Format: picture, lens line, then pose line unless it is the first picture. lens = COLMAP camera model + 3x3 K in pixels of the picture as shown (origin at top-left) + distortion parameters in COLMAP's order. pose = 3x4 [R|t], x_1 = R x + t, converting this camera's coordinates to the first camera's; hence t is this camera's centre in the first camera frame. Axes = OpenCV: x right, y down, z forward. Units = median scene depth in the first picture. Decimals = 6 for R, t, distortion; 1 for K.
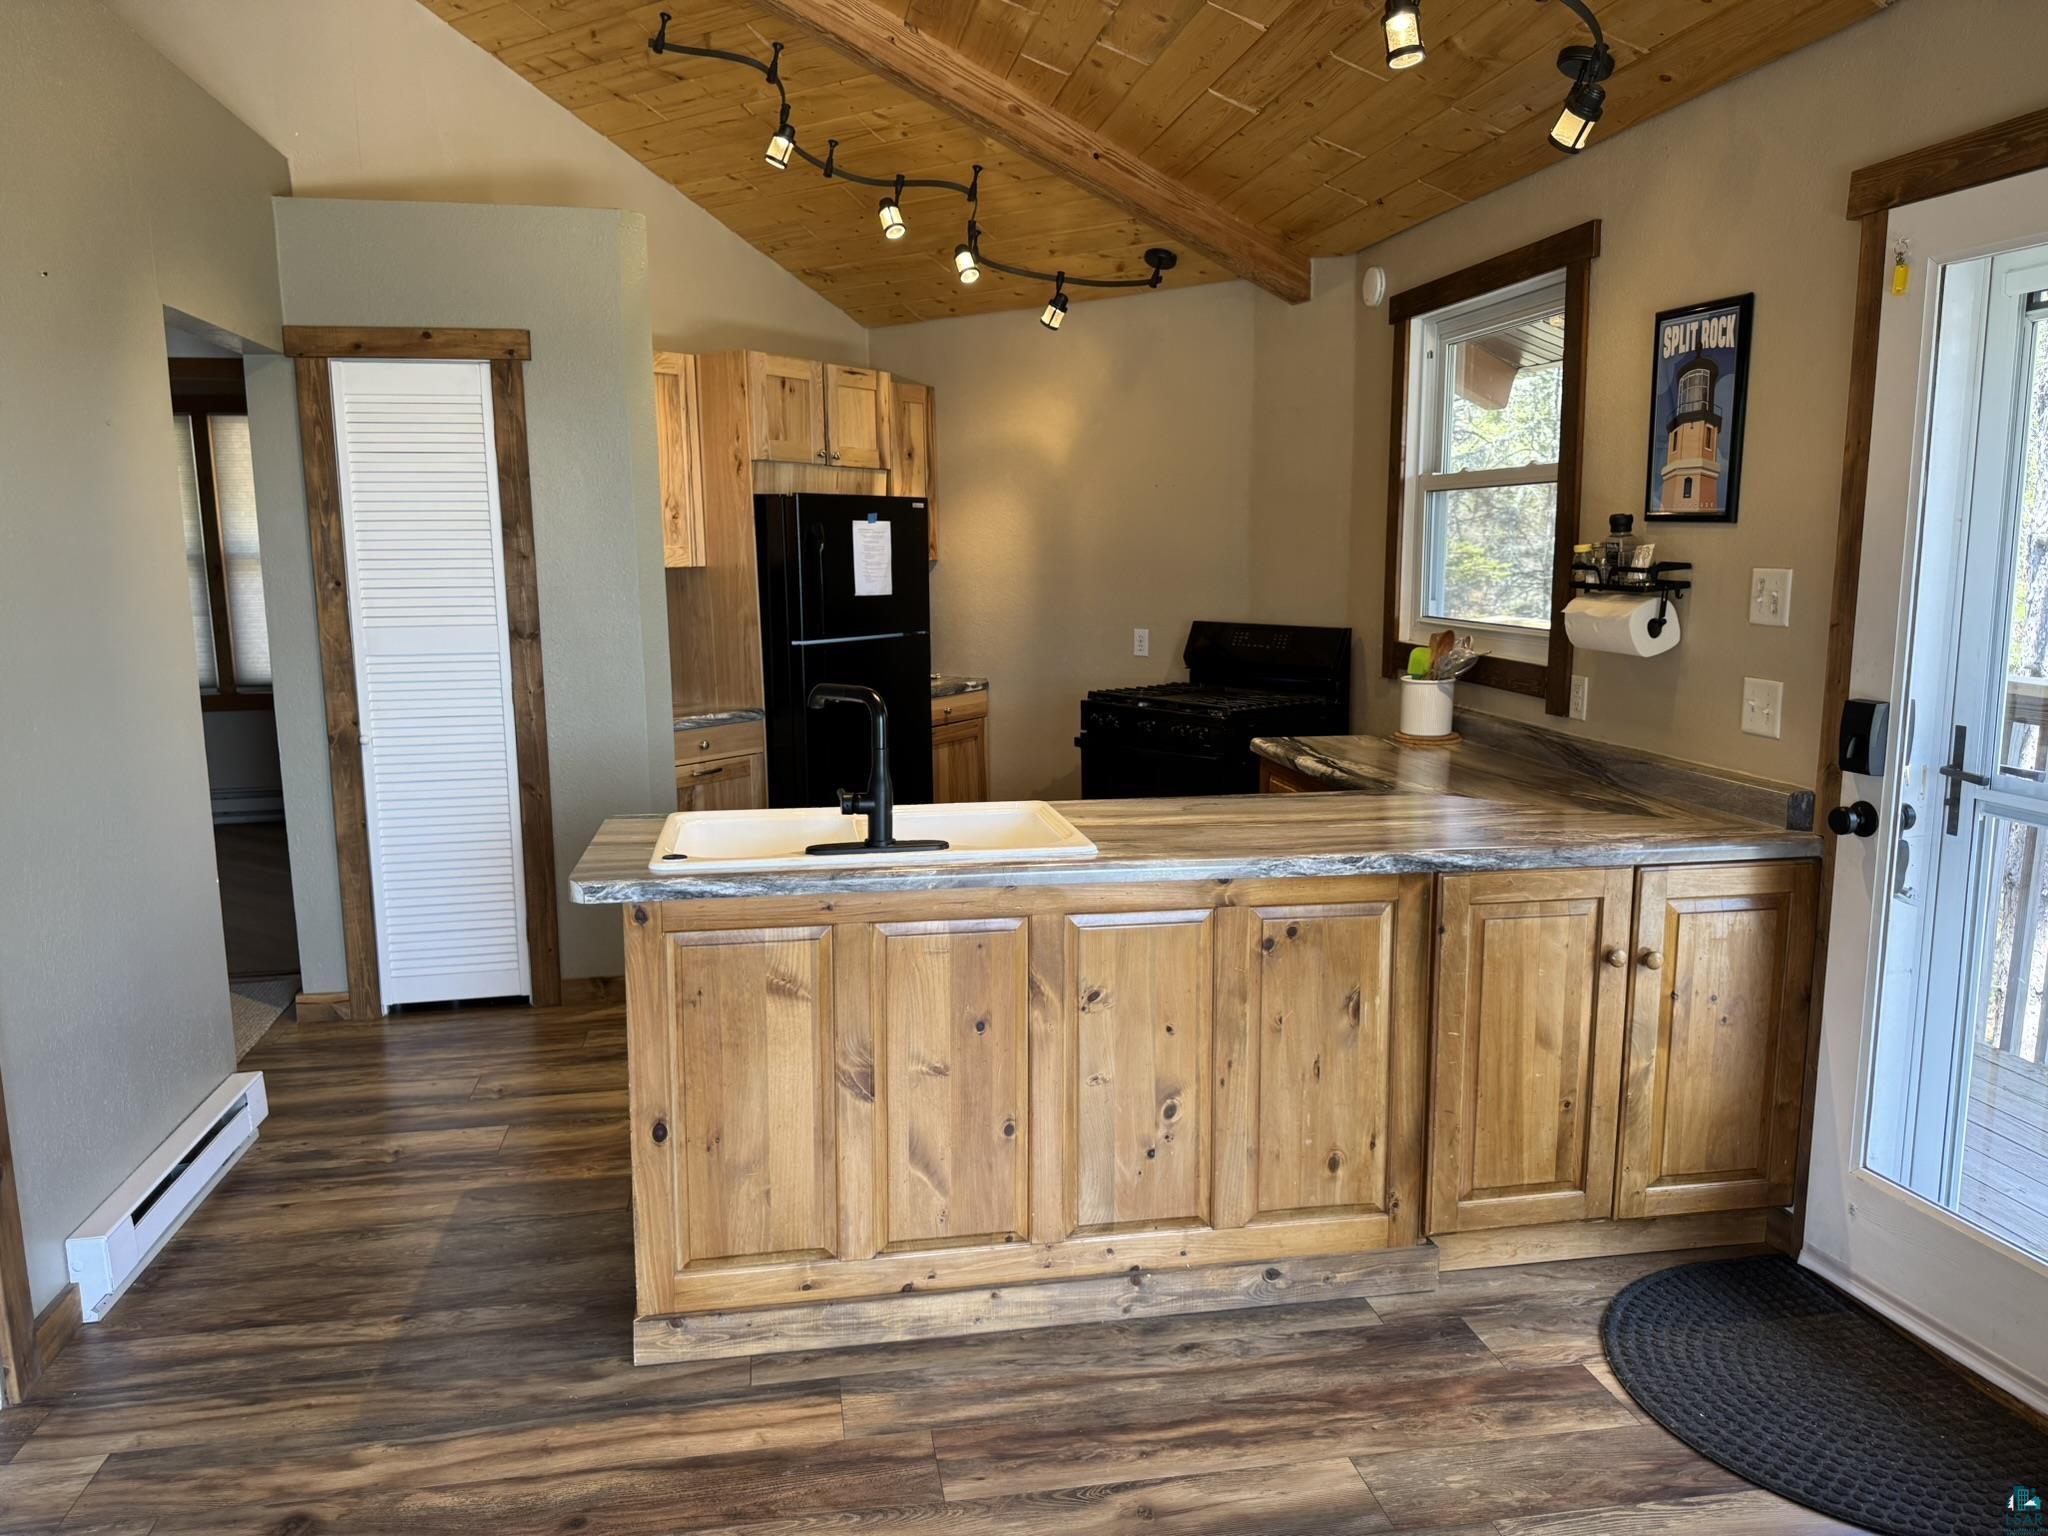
lens RADIAL K [[1445.9, 0, 1026.6], [0, 1445.9, 782.0], [0, 0, 1]] dist [0.036304, -0.042646]
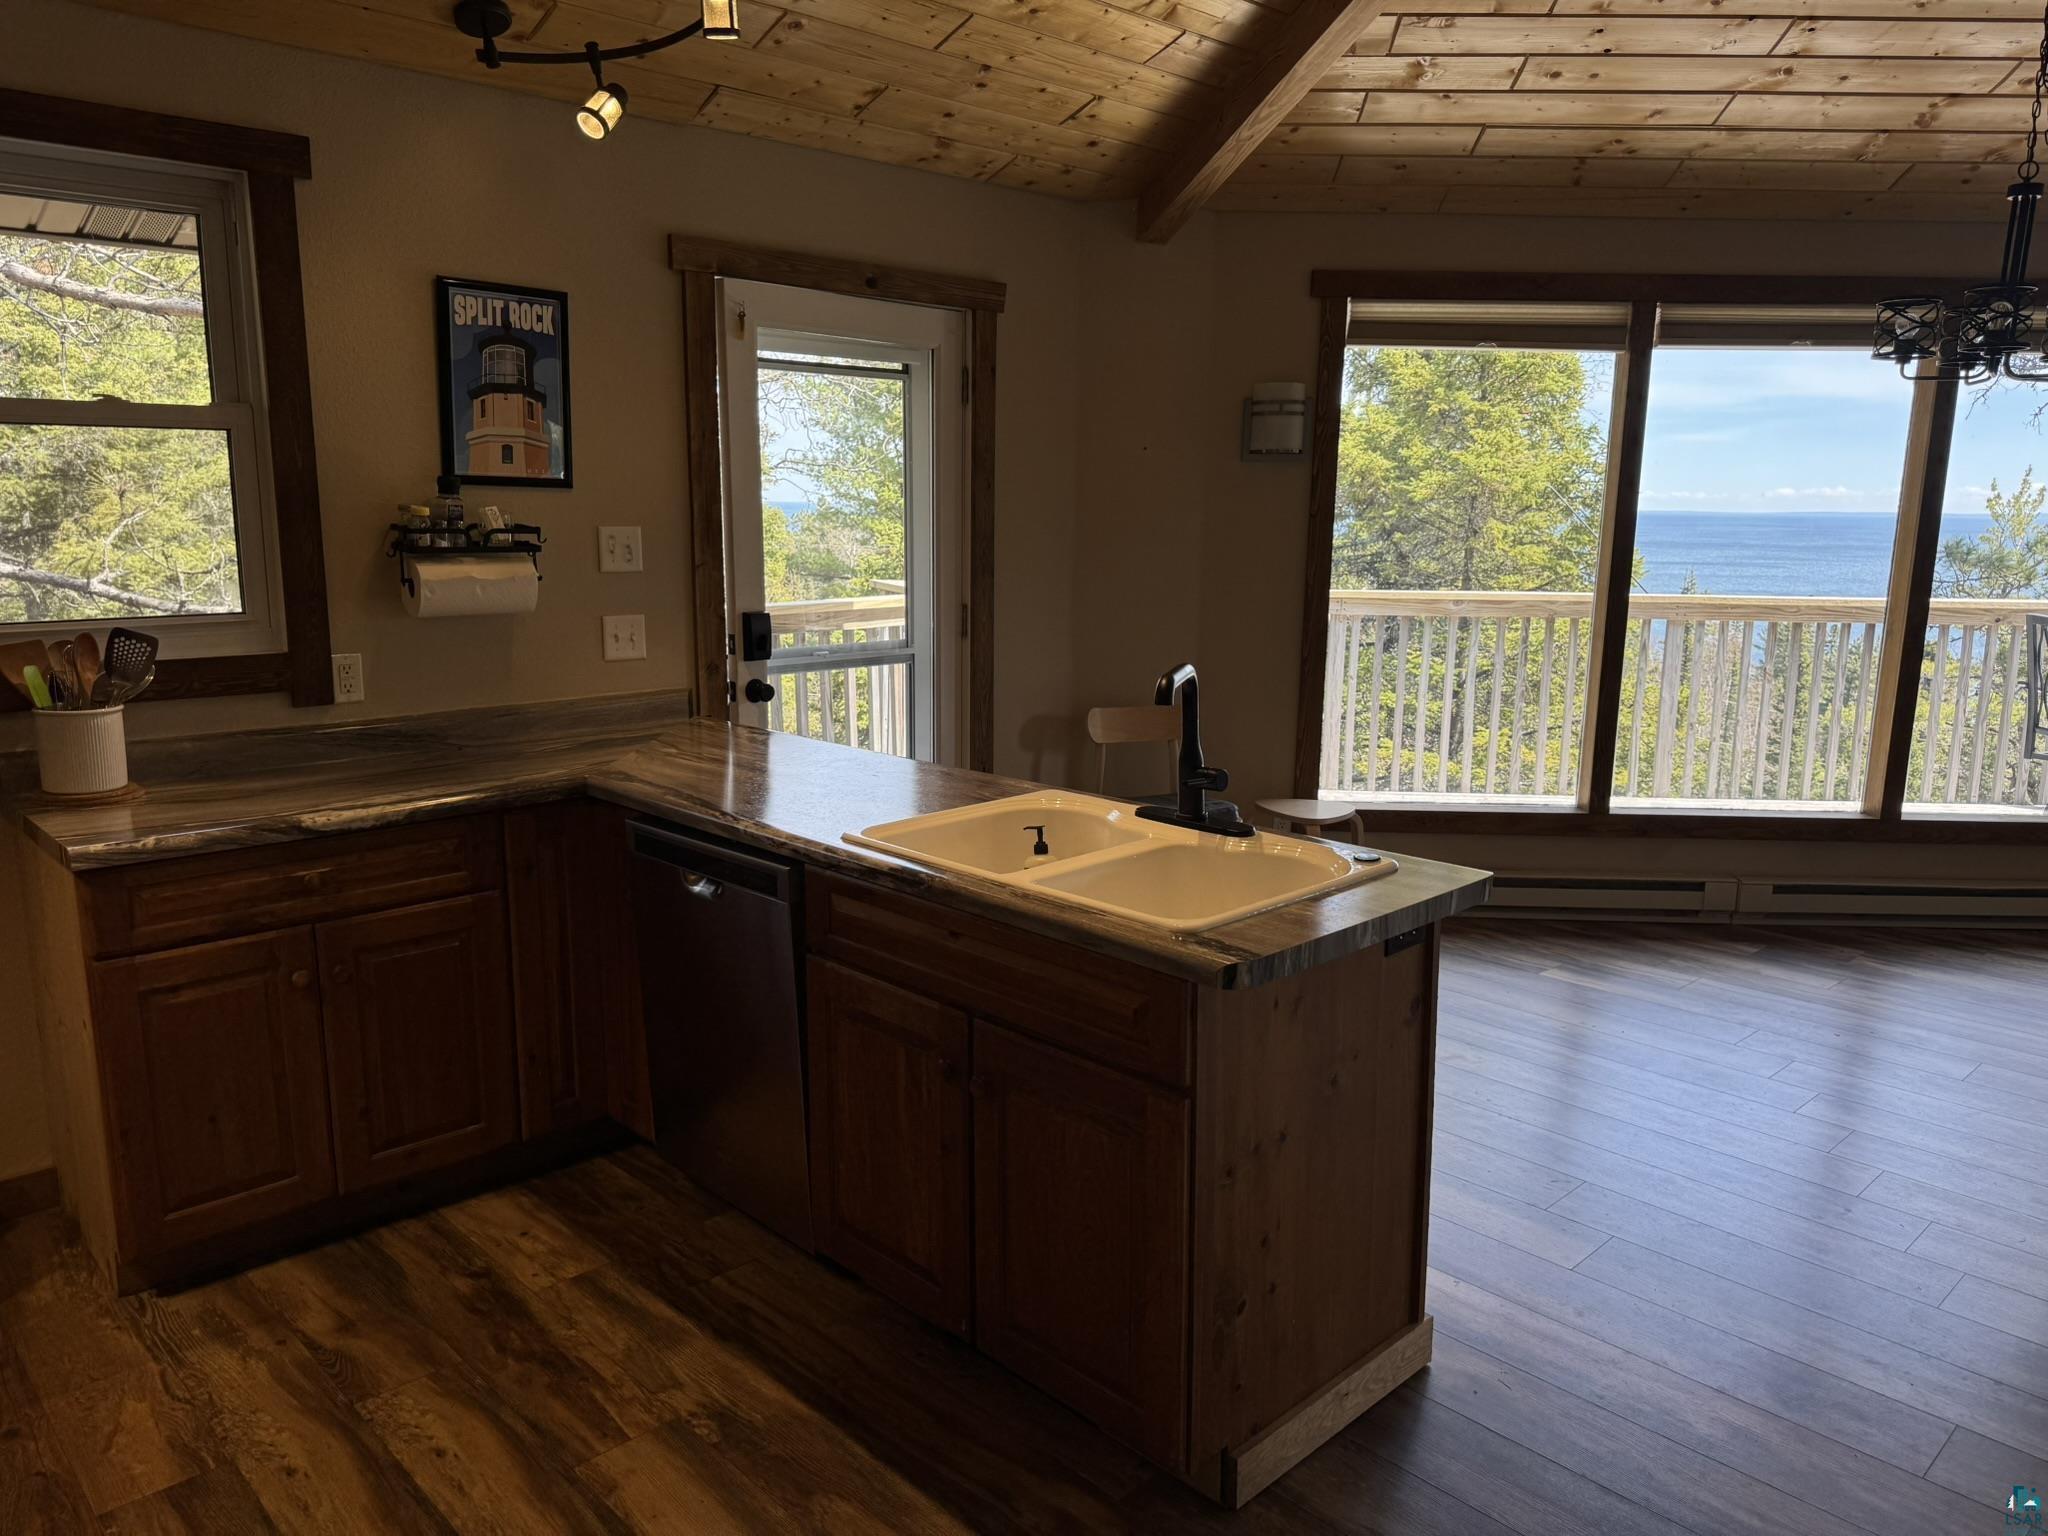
lens RADIAL K [[1445.9, 0, 1035.0], [0, 1445.9, 771.6], [0, 0, 1]] dist [0.036304, -0.042646]
pose [[-0.554281, -0.158495, 0.817100, -0.510223], [0.130935, 0.952875, 0.273651, -0.165862], [-0.821967, 0.258666, -0.507408, 0.961781]]
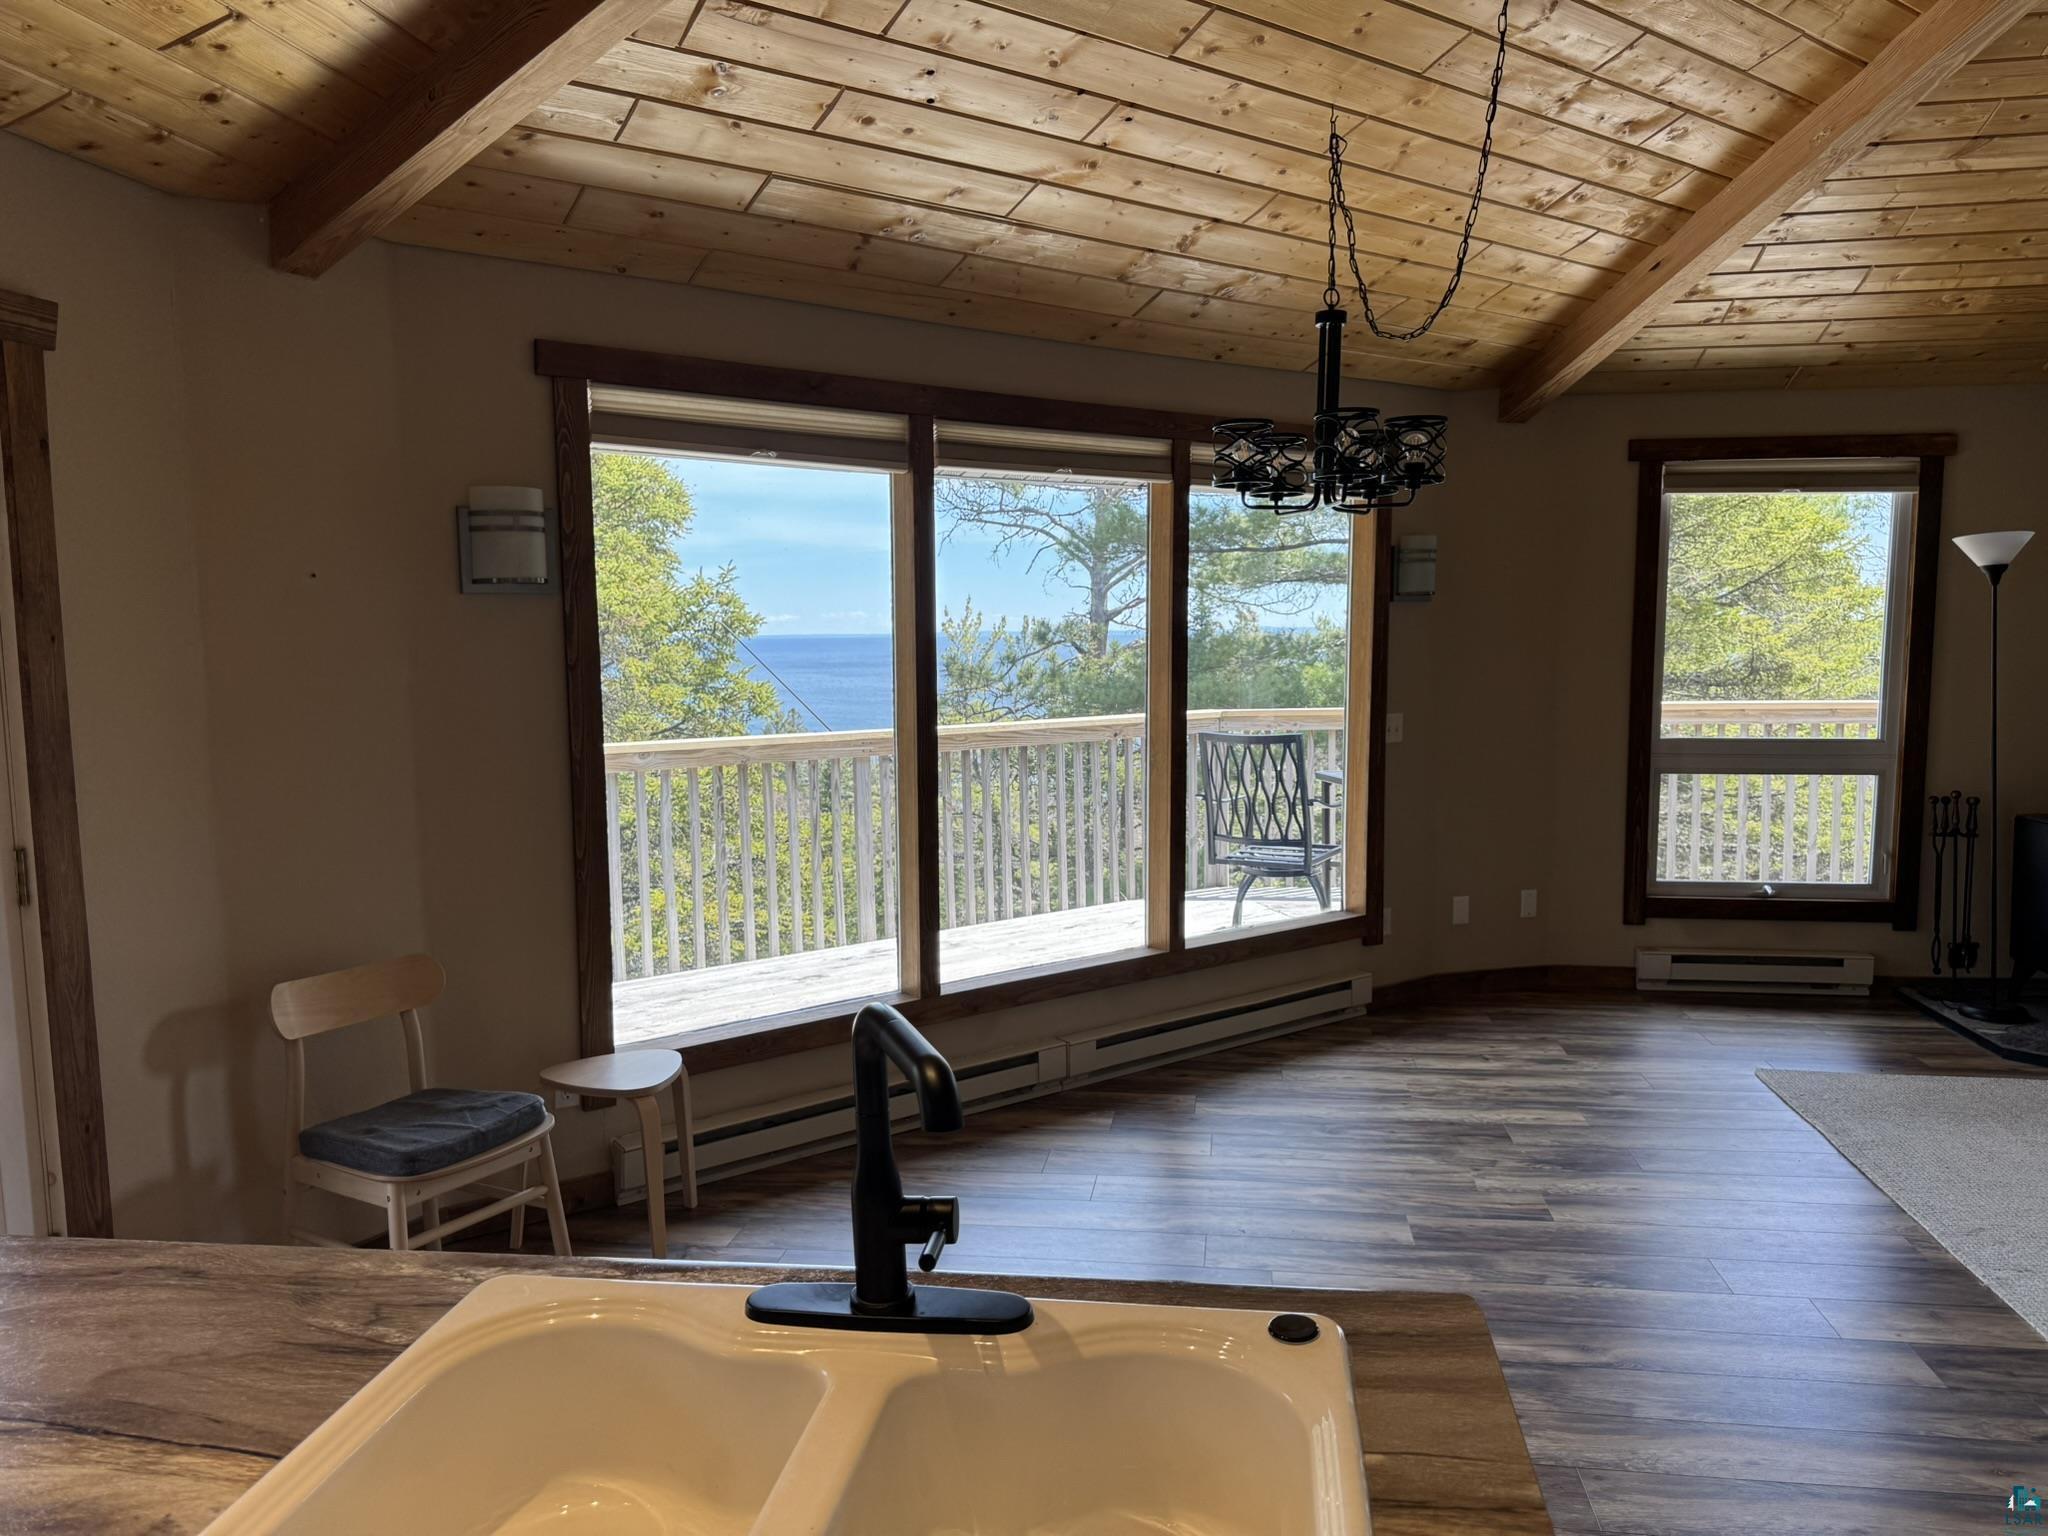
lens RADIAL K [[1445.9, 0, 1031.0], [0, 1445.9, 766.7], [0, 0, 1]] dist [0.036304, -0.042646]
pose [[-0.947460, -0.015910, 0.319480, -0.182791], [0.070170, 0.964098, 0.256109, -0.157428], [-0.312084, 0.265070, -0.912327, 0.844761]]
